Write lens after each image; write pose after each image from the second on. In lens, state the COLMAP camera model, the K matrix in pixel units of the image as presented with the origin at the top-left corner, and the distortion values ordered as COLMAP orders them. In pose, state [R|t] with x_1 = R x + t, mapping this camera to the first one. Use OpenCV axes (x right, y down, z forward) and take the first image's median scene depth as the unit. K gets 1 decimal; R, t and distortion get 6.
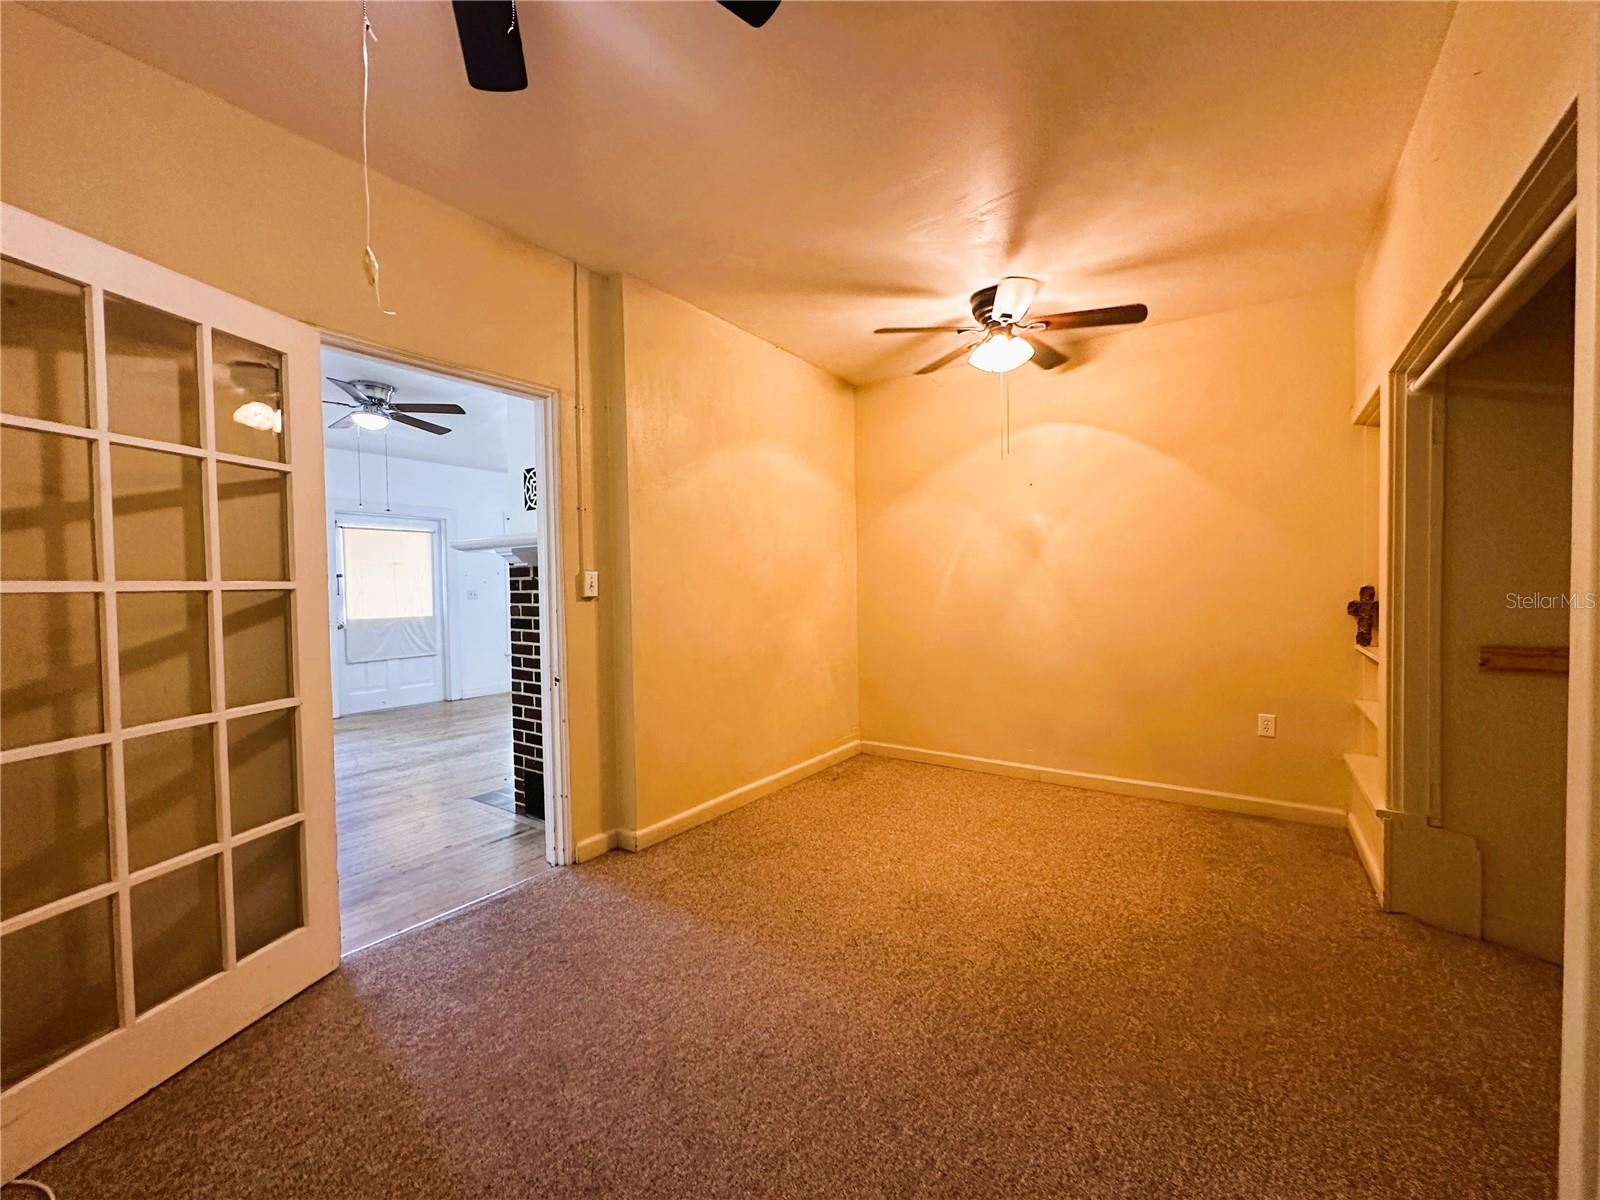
lens RADIAL K [[647.9, 0, 800.0], [0, 647.9, 600.0], [0, 0, 1]] dist [0.000176, 0.000020]
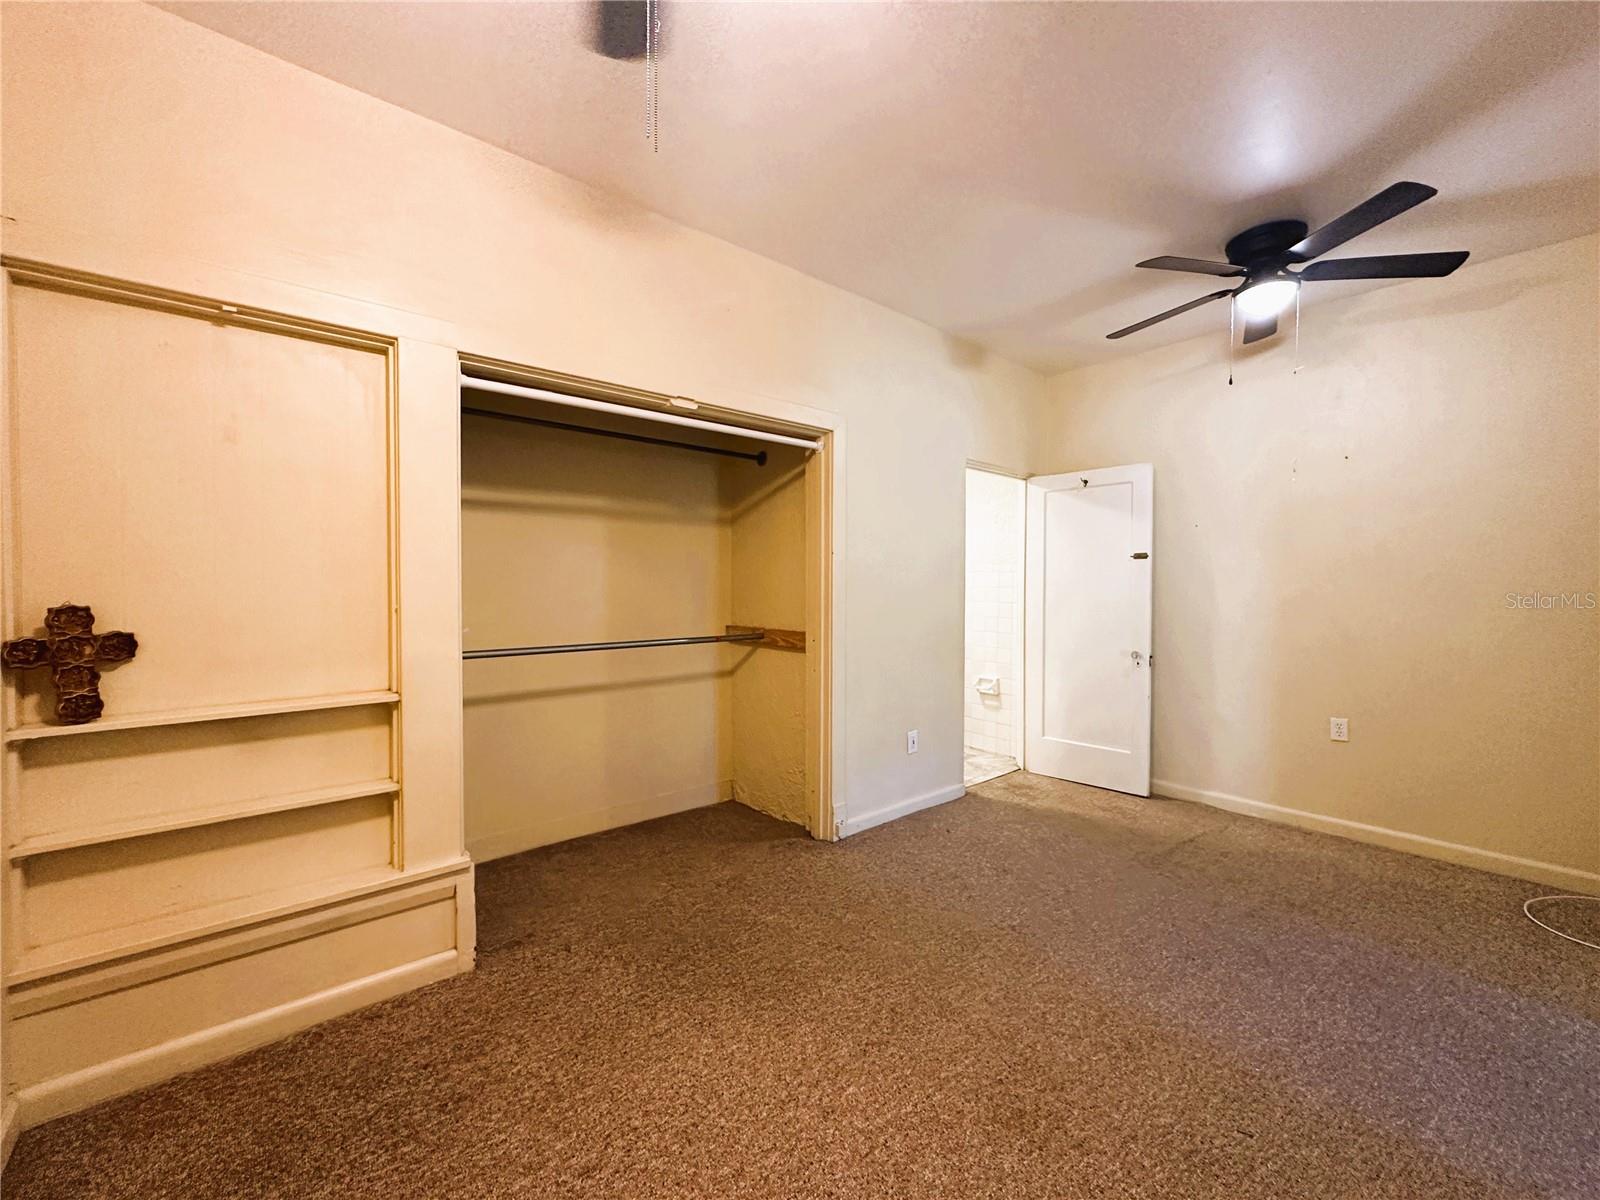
lens RADIAL K [[647.9, 0, 800.0], [0, 647.9, 600.0], [0, 0, 1]] dist [0.000176, 0.000020]
pose [[-0.967228, 0.007230, 0.253805, 0.291901], [0.017496, 0.999116, 0.038216, -0.053022], [-0.253305, 0.041404, -0.966500, 2.005189]]
